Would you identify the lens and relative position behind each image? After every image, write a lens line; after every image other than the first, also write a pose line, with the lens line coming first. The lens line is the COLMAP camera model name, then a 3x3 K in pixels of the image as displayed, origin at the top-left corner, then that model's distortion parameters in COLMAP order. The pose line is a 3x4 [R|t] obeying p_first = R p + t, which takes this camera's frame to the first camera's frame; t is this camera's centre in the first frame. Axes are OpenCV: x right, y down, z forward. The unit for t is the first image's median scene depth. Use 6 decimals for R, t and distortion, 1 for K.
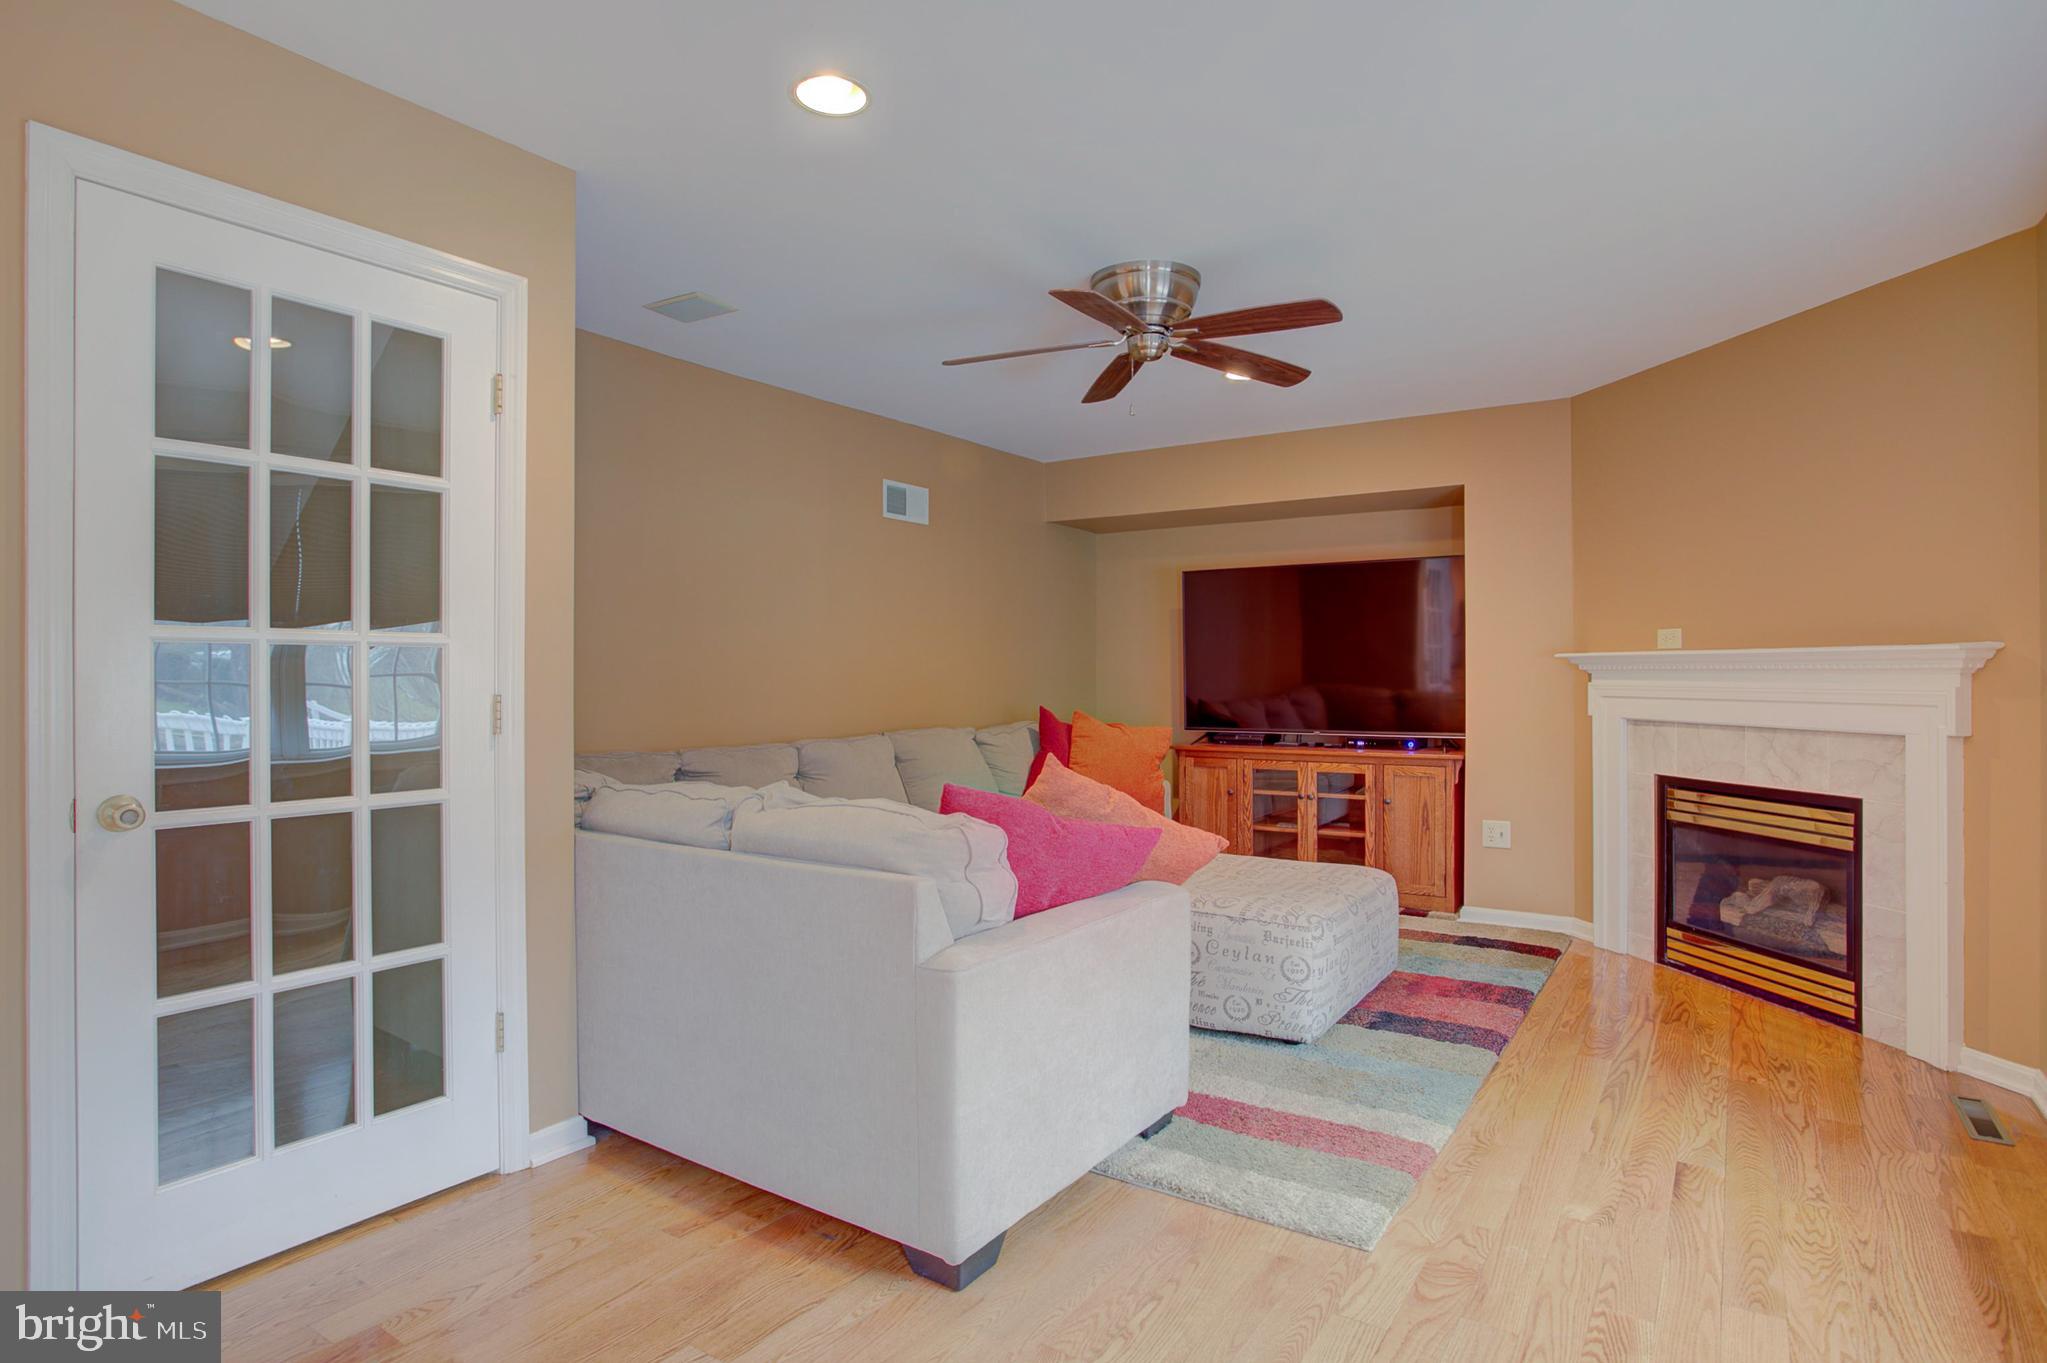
lens RADIAL K [[1085.5, 0, 1023.5], [0, 1085.5, 681.5], [0, 0, 1]] dist [-0.065188, 0.034351]
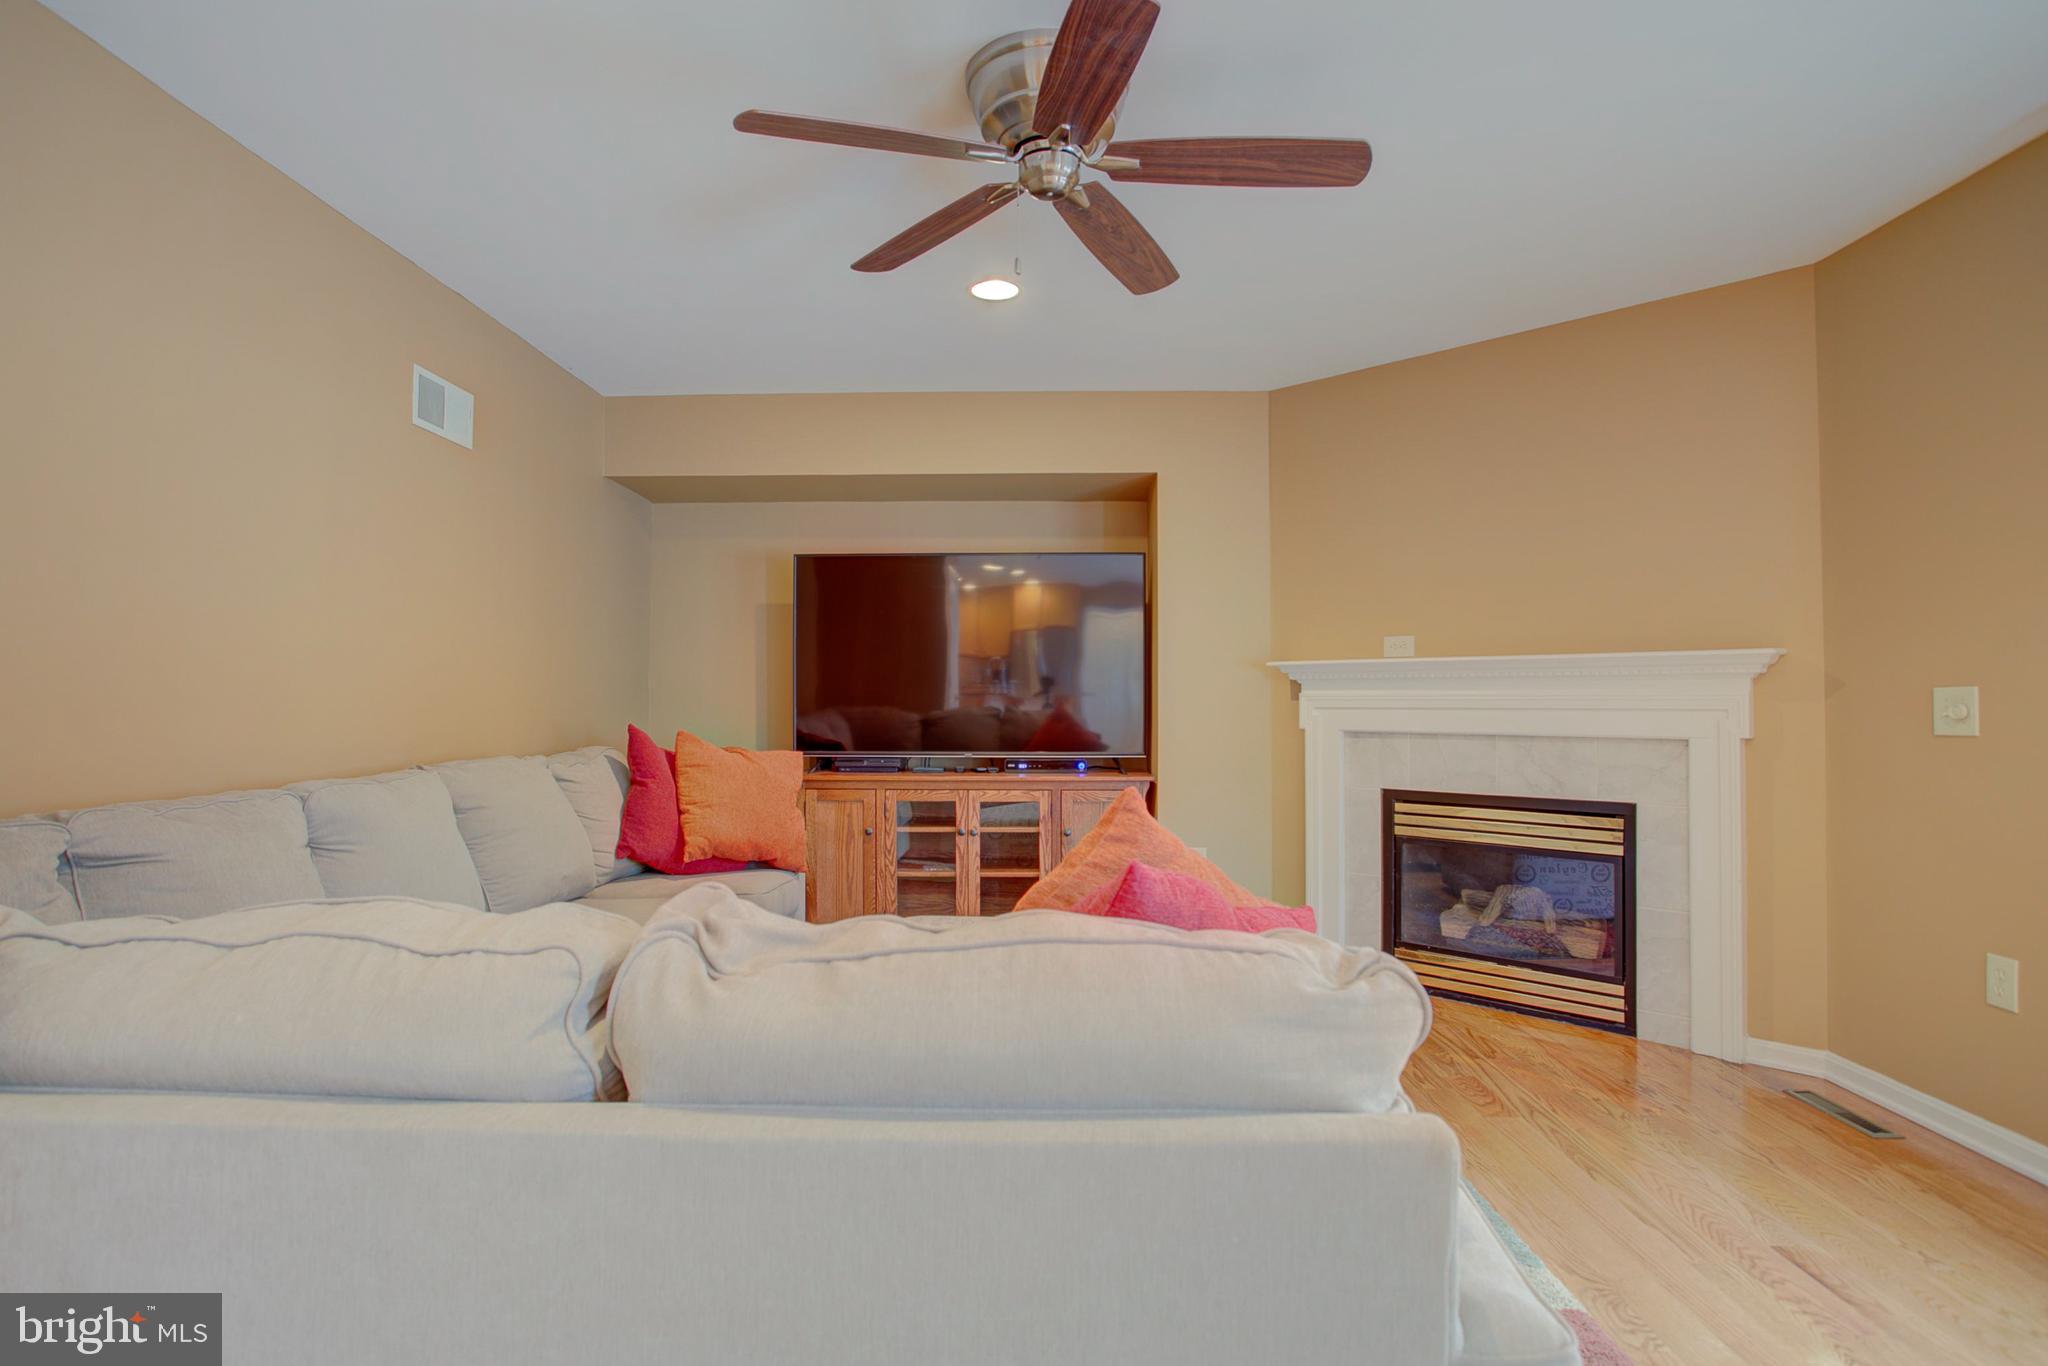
lens RADIAL K [[1086.0, 0, 1024.0], [0, 1086.0, 683.0], [0, 0, 1]] dist [-0.065188, 0.034351]
pose [[0.841824, 0.014368, 0.539561, -0.198350], [-0.000784, 0.999677, -0.025399, 0.017495], [-0.539752, 0.020958, 0.841563, 0.358005]]
